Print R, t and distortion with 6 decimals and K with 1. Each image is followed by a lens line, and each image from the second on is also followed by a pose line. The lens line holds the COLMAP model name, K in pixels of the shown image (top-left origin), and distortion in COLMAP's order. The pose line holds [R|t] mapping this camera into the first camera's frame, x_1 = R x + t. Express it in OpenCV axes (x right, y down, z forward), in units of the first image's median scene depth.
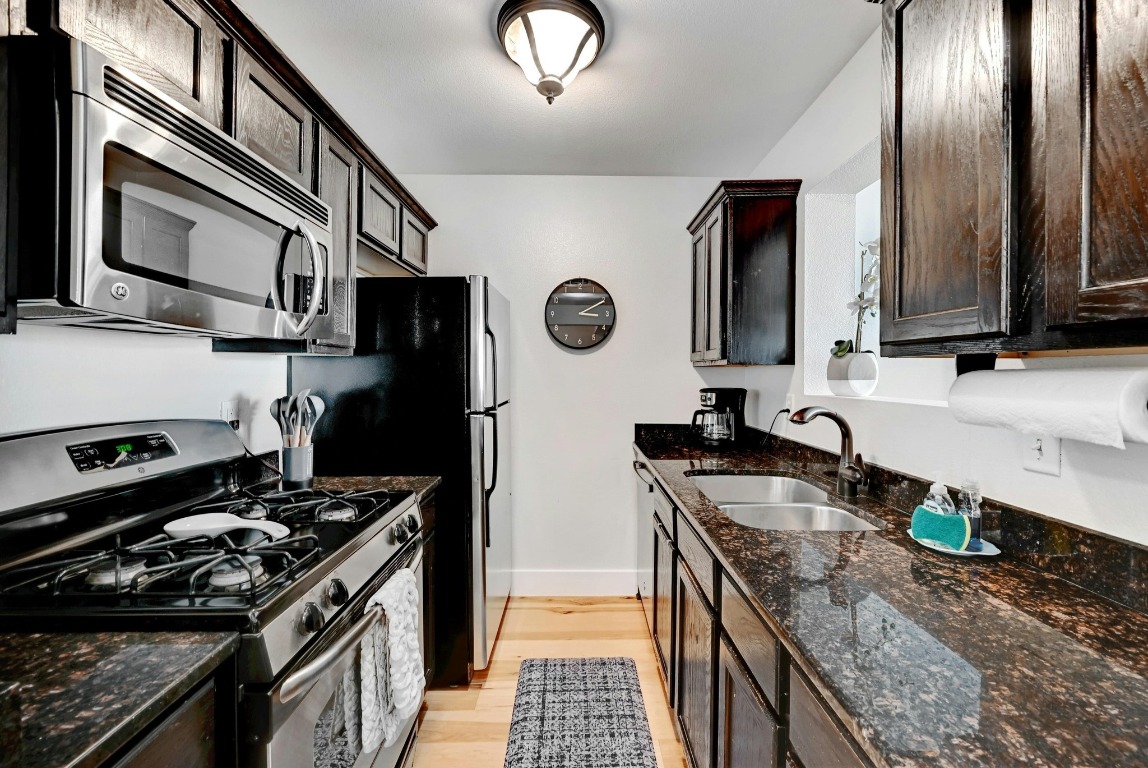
lens RADIAL K [[446.4, 0, 576.6], [0, 446.4, 378.9], [0, 0, 1]] dist [0.008773, 0.000227]
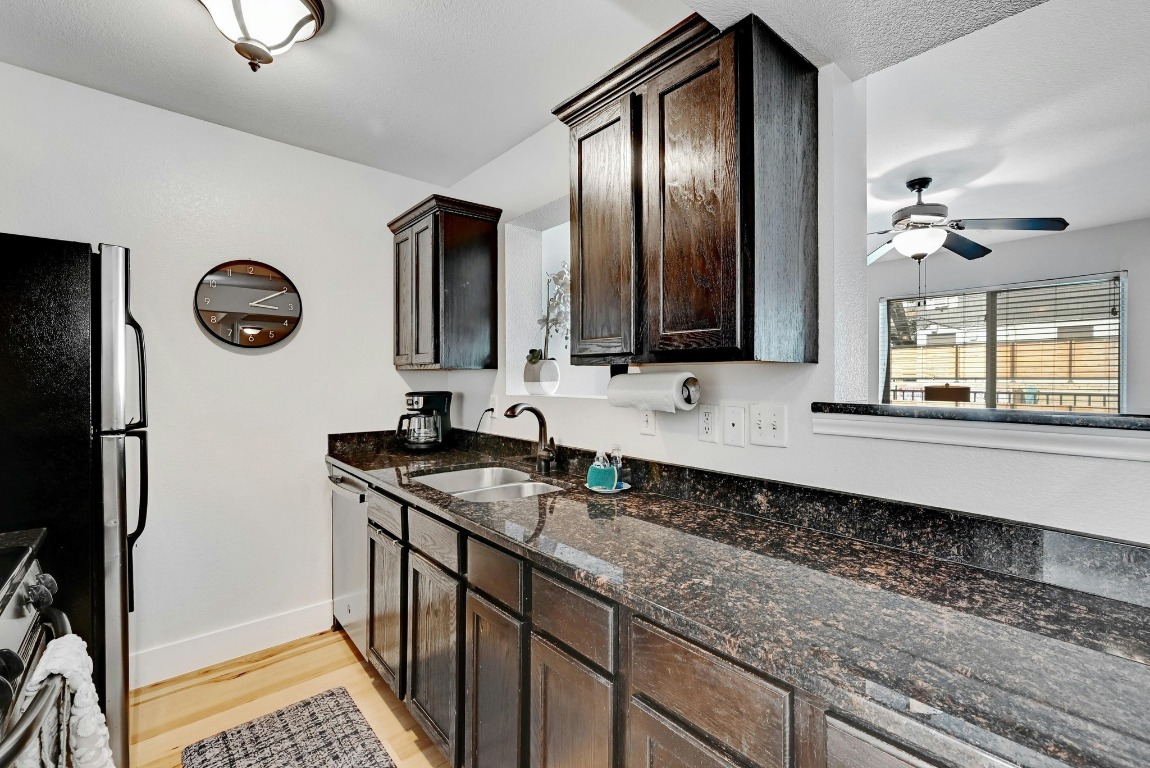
lens RADIAL K [[506.6, 0, 575.0], [0, 506.6, 384.0], [0, 0, 1]] dist [-0.000256, 0.000072]
pose [[0.791500, -0.012989, 0.611031, -0.158477], [0.012176, 0.999911, 0.005483, 0.001979], [-0.611048, 0.003100, 0.791588, -0.155216]]
